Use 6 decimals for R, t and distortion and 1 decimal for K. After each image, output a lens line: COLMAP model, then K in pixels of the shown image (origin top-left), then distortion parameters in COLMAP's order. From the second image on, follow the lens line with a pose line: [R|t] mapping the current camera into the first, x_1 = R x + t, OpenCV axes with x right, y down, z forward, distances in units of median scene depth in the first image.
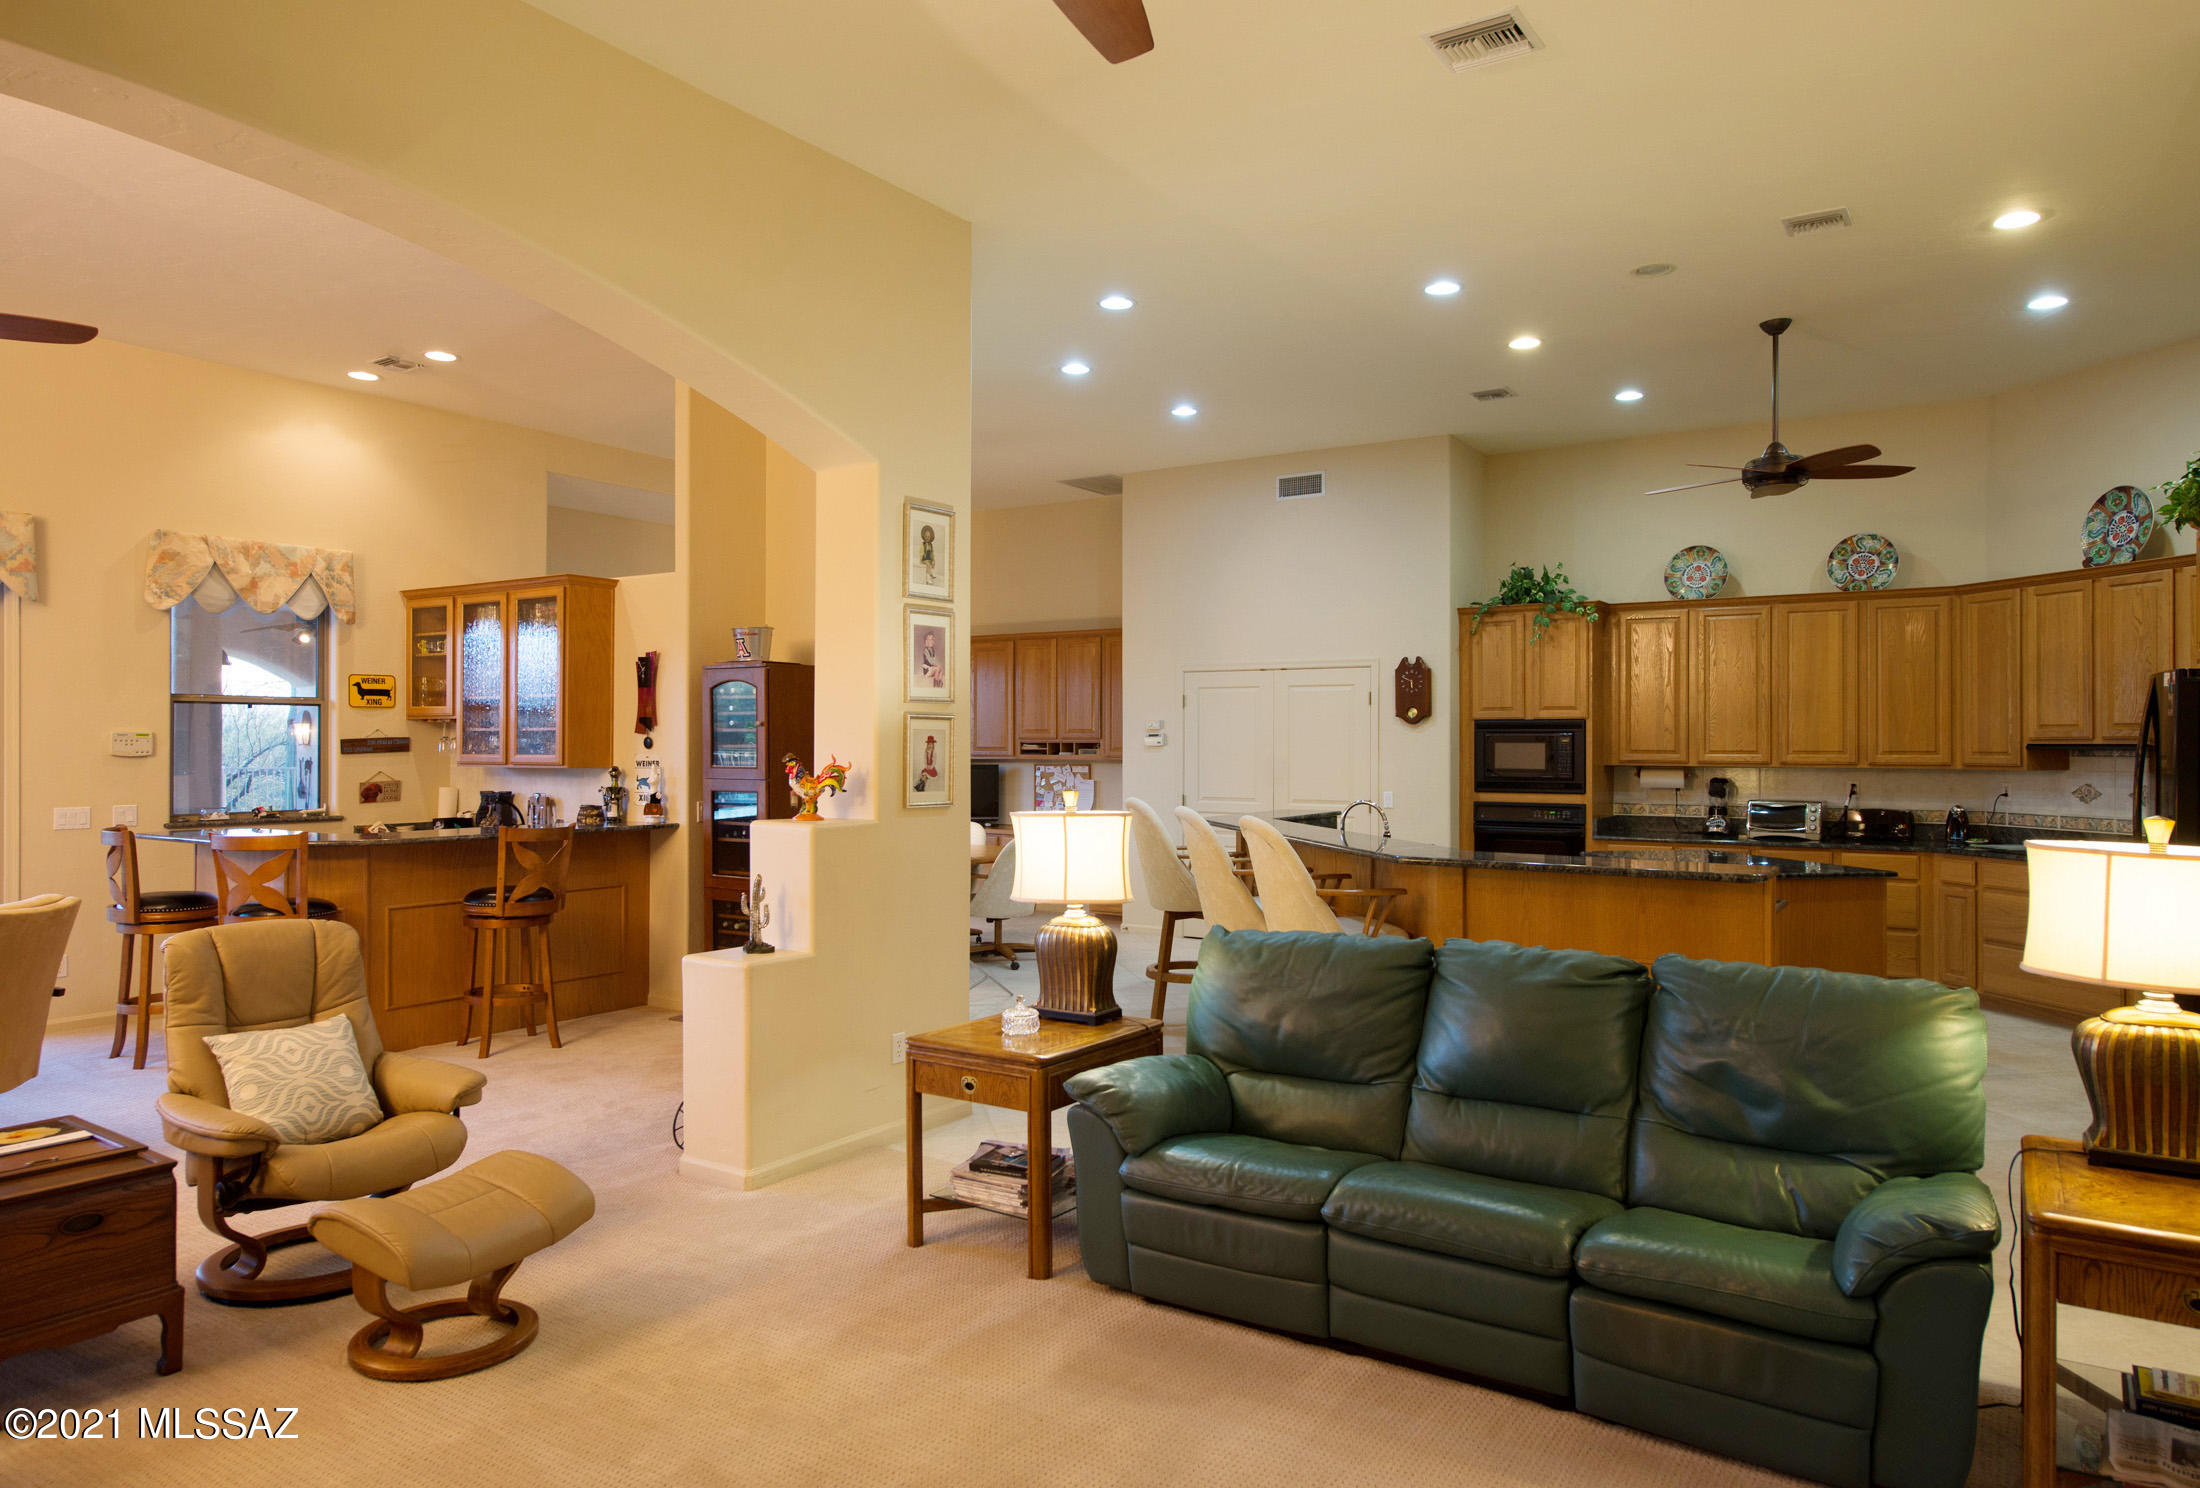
lens RADIAL K [[1390.3, 0, 1108.5], [0, 1390.3, 738.2], [0, 0, 1]] dist [0.005695, 0.000783]
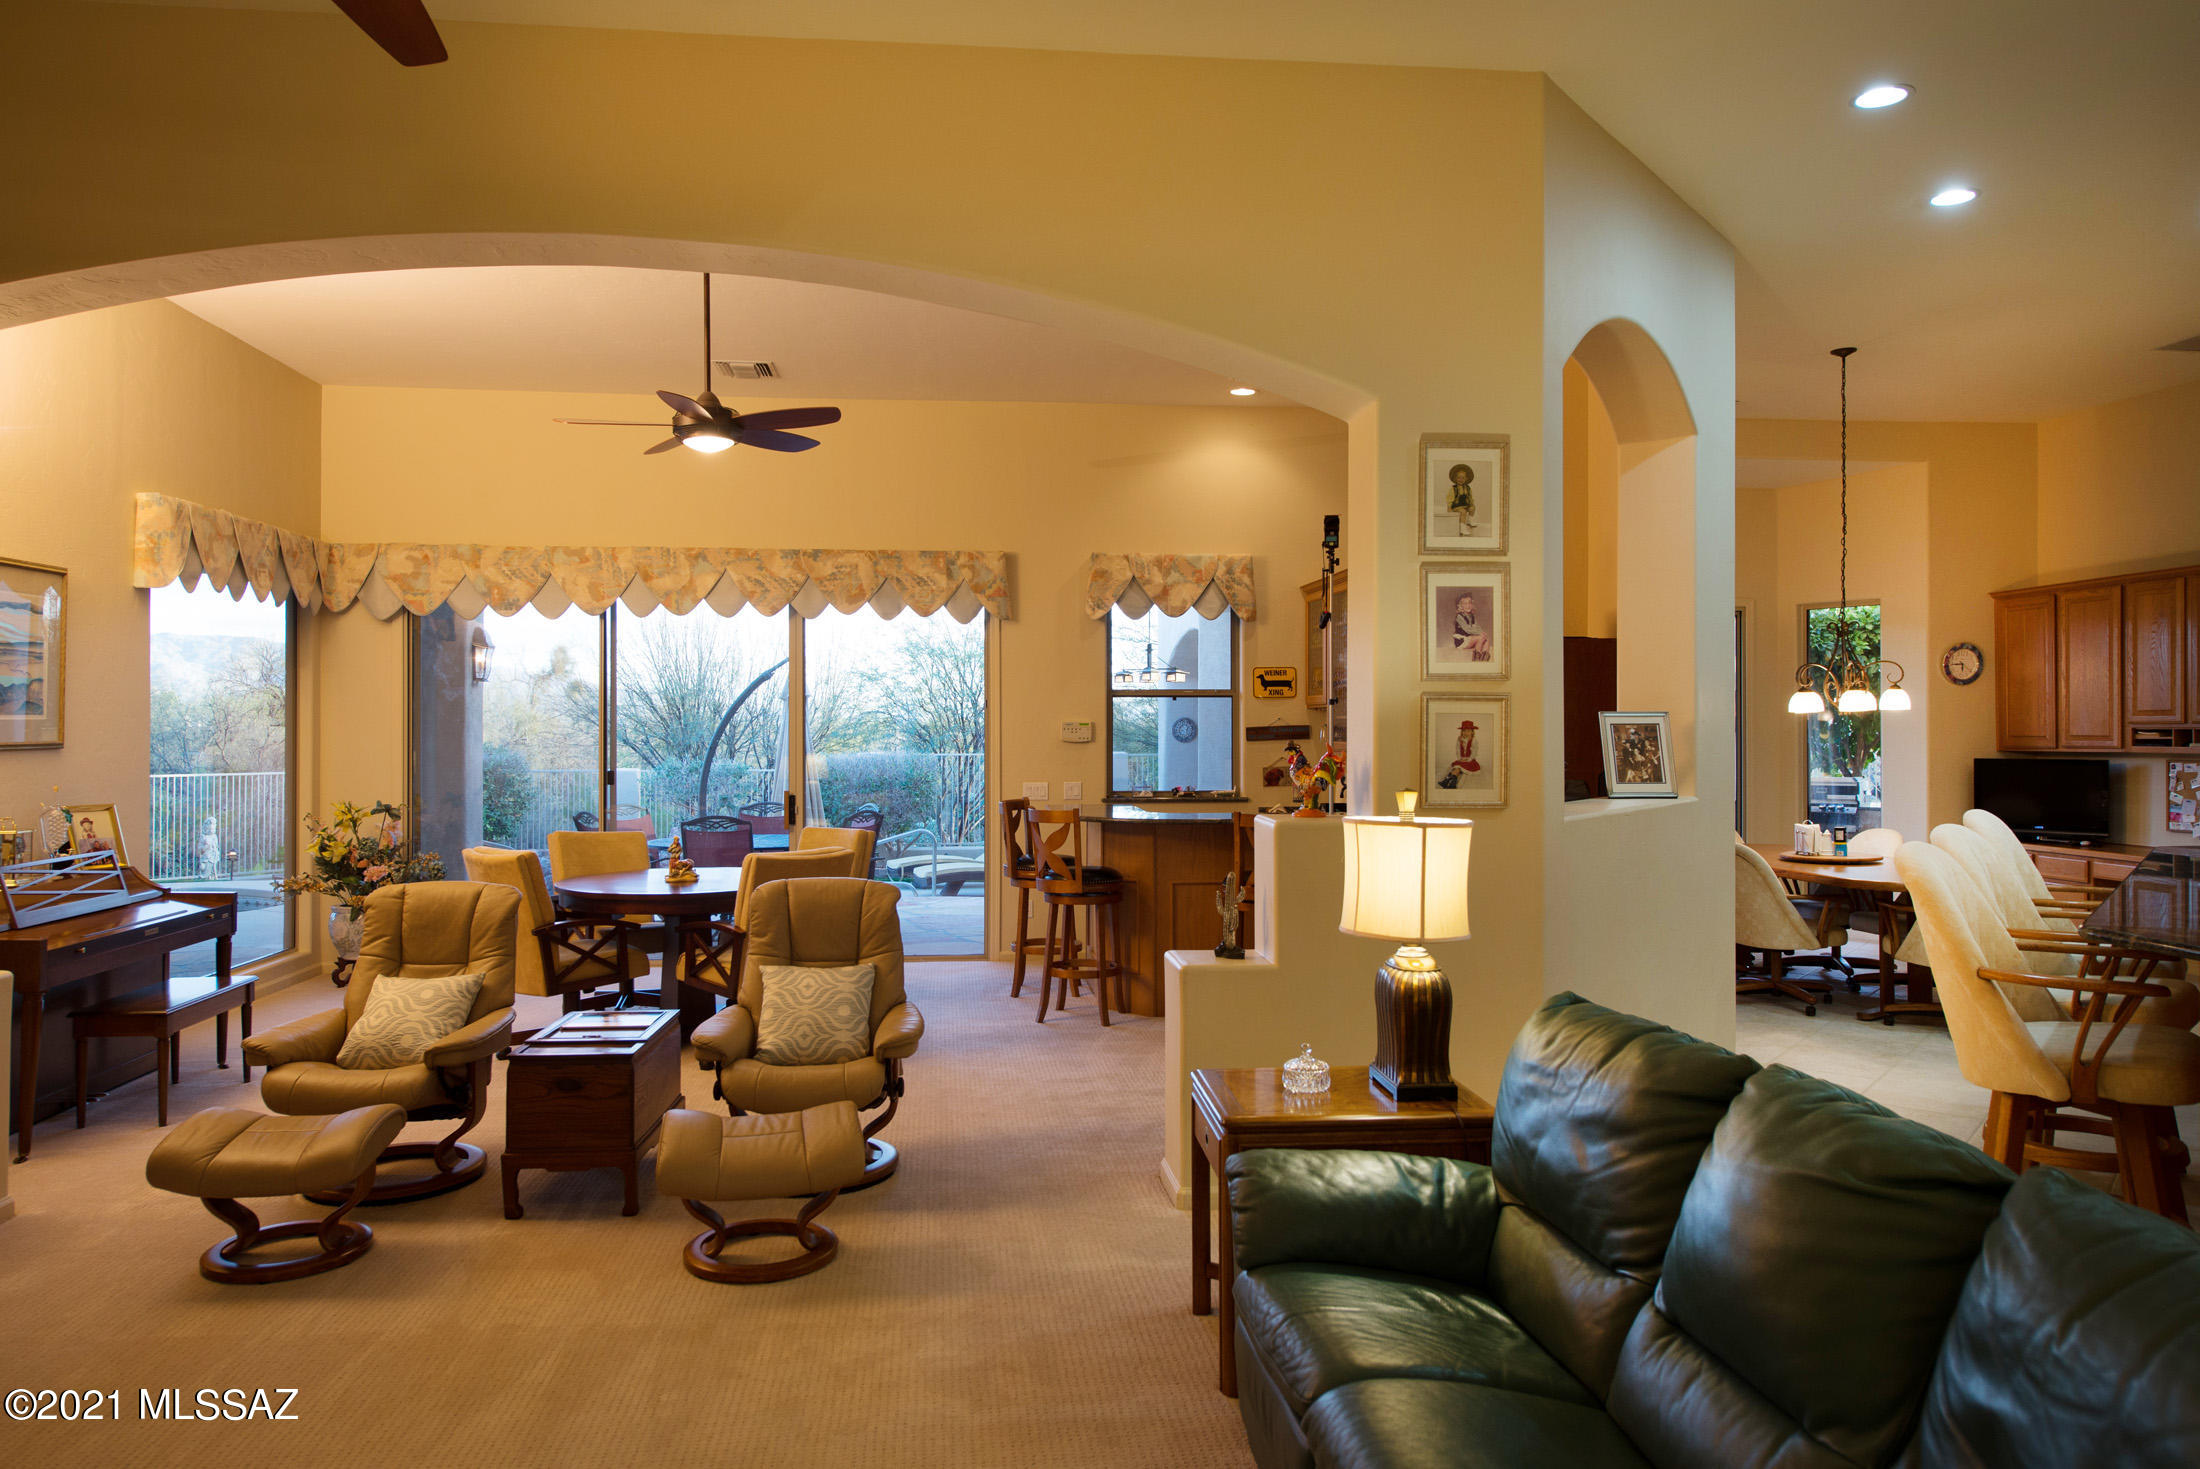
lens RADIAL K [[1446.3, 0, 1104.4], [0, 1446.3, 736.8], [0, 0, 1]] dist [-0.008572, 0.009500]
pose [[0.638090, 0.001967, -0.769959, 0.264920], [0.003906, 0.999976, 0.005792, 0.001331], [0.769952, -0.006704, 0.638067, 0.199285]]
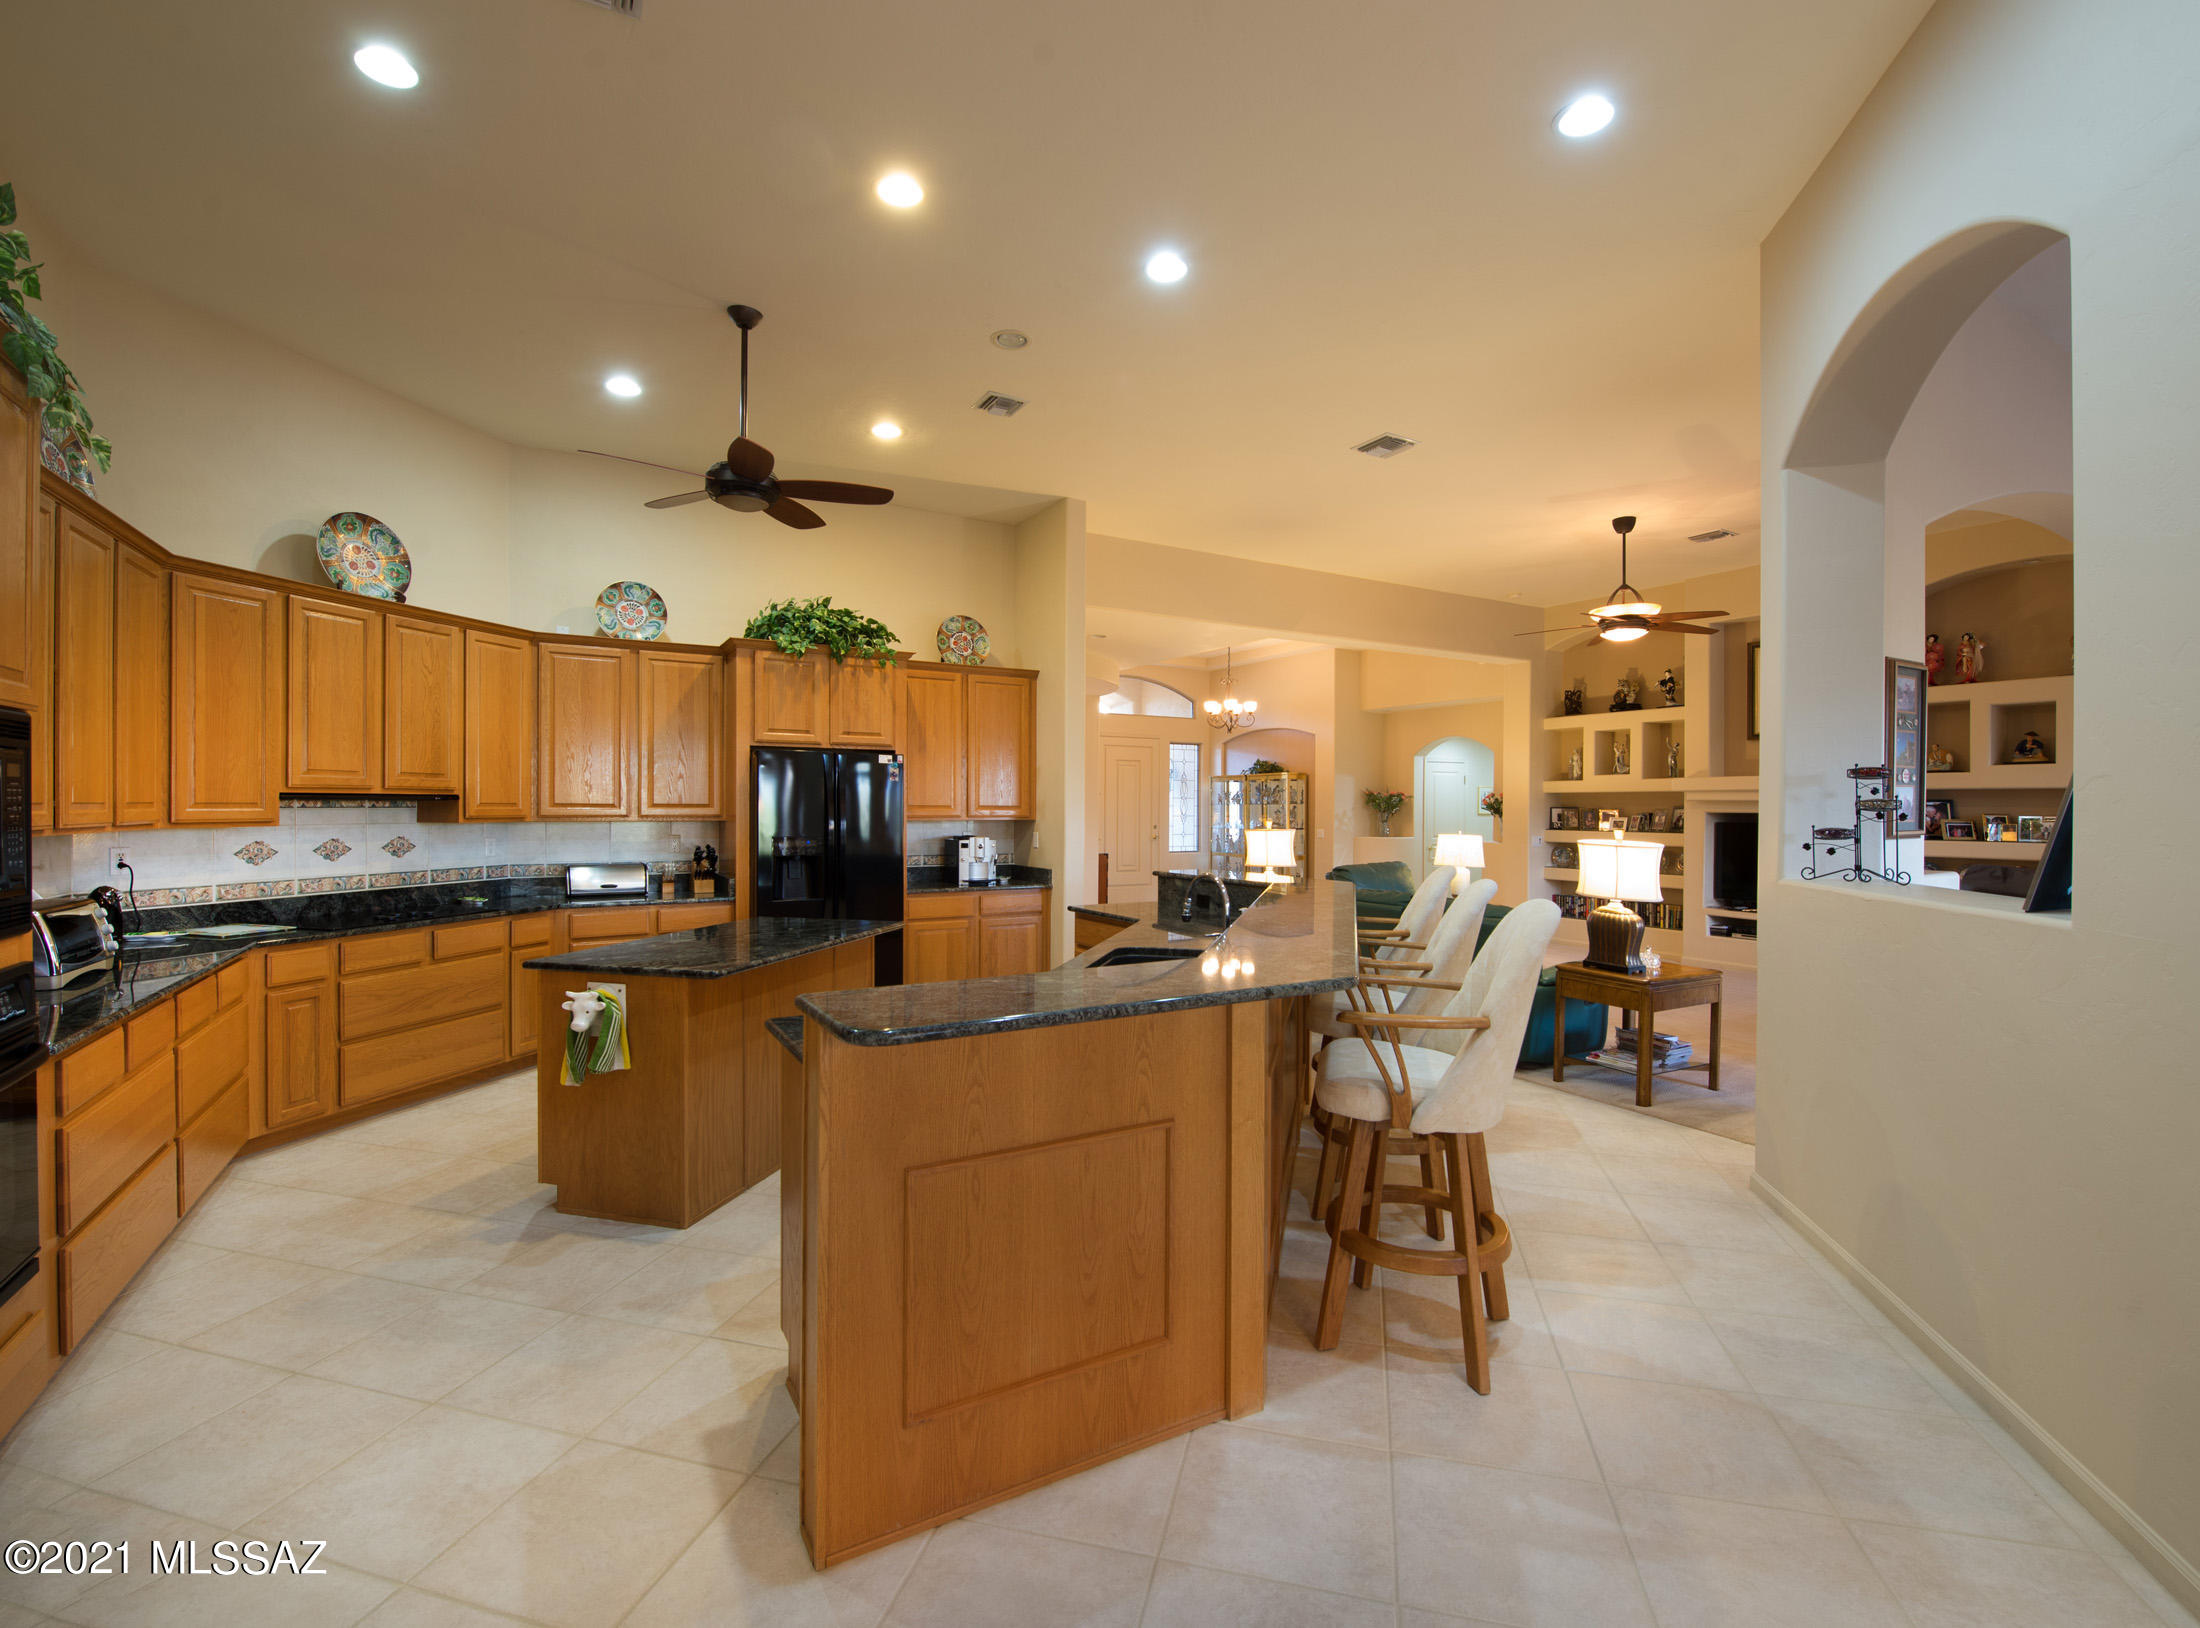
lens RADIAL K [[978.4, 0, 1092.2], [0, 978.4, 812.9], [0, 0, 1]] dist [-0.003880, -0.000579]
pose [[-0.891088, -0.008740, 0.453746, 0.002336], [-0.007700, 0.999962, 0.004141, 0.009758], [-0.453764, 0.000196, -0.891122, 1.275515]]
